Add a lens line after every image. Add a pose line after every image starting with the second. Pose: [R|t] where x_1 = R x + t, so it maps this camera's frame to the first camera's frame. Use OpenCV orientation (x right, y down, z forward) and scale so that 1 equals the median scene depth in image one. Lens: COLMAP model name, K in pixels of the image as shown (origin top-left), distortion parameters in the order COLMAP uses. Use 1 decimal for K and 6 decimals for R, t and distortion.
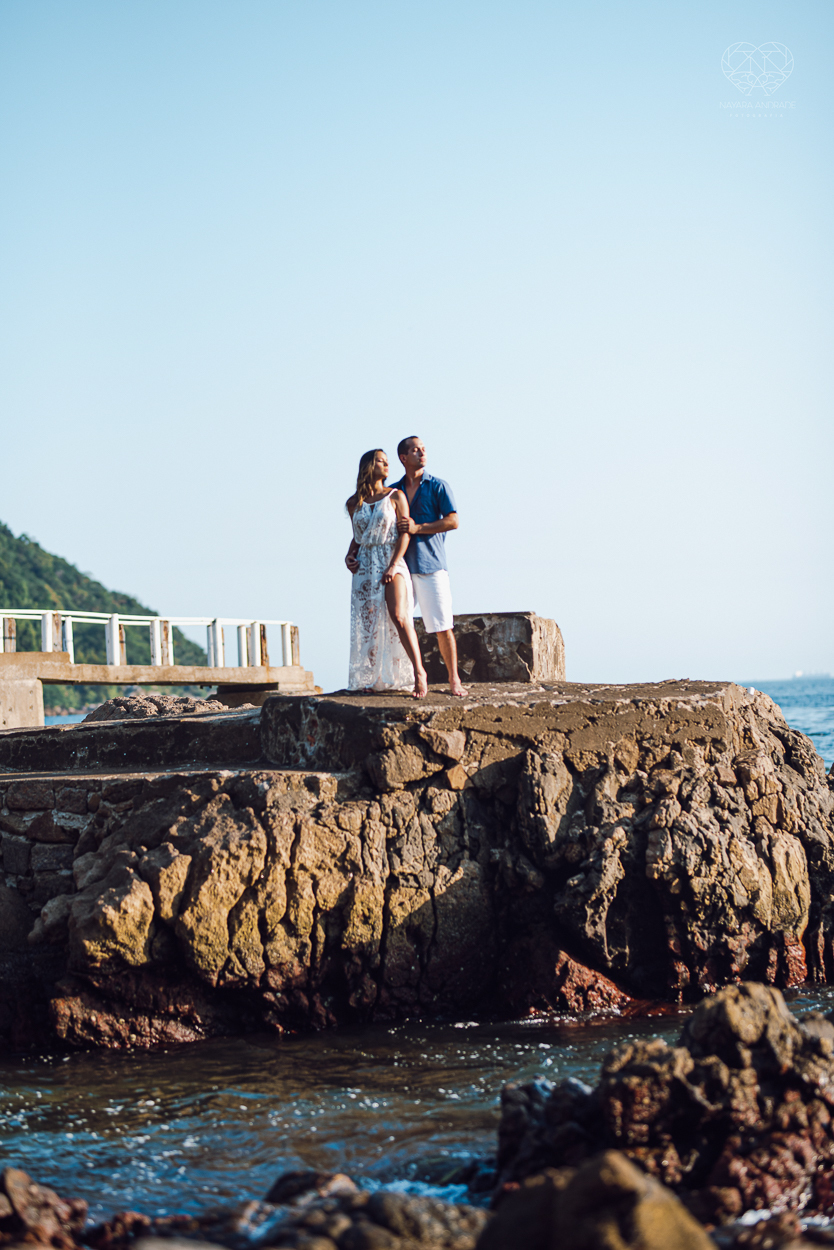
lens RADIAL K [[2913.3, 0, 417.0], [0, 2913.3, 625.0], [0, 0, 1]] dist [0.039033, -0.802364]
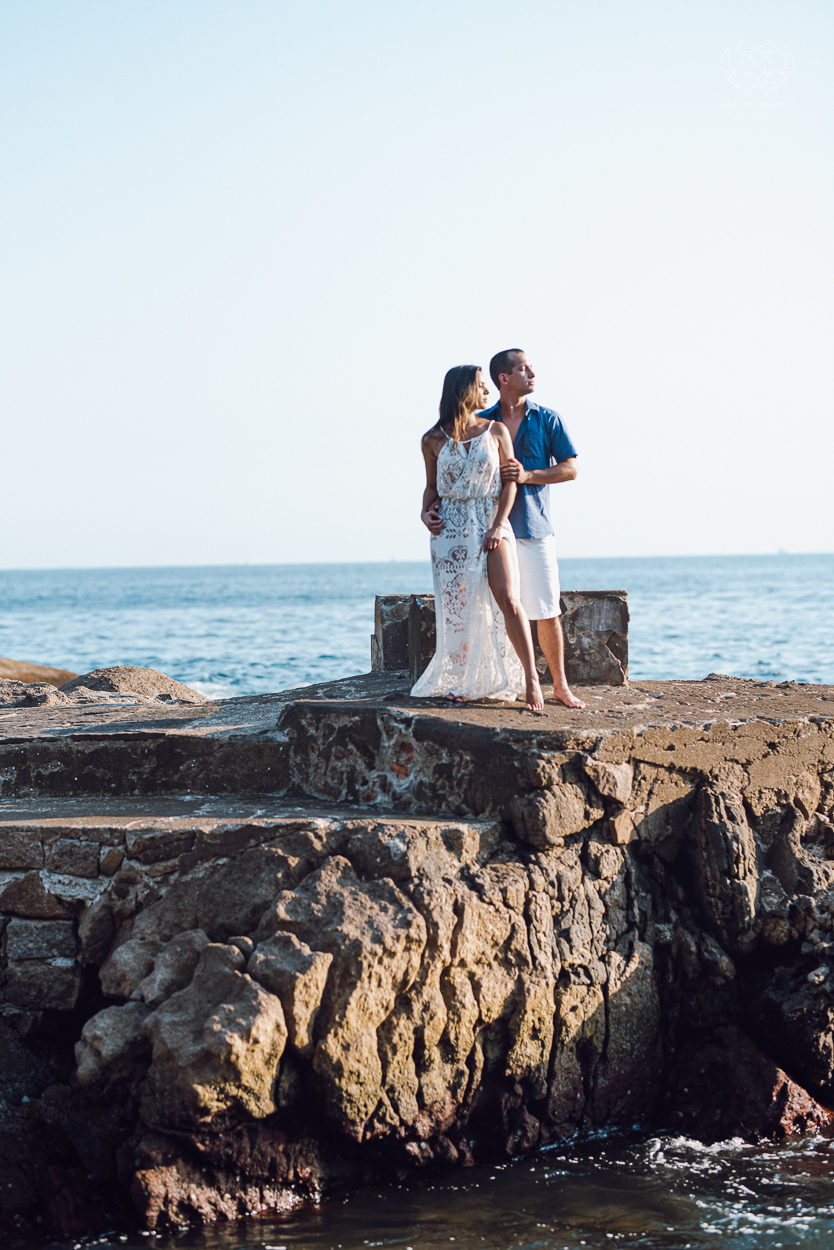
lens RADIAL K [[2913.3, 0, 417.0], [0, 2913.3, 625.0], [0, 0, 1]] dist [0.039033, -0.802364]
pose [[0.952583, 0.019587, 0.303648, -0.257159], [-0.030917, 0.998992, 0.032549, -0.019976], [-0.302705, -0.040394, 0.952228, 0.331165]]
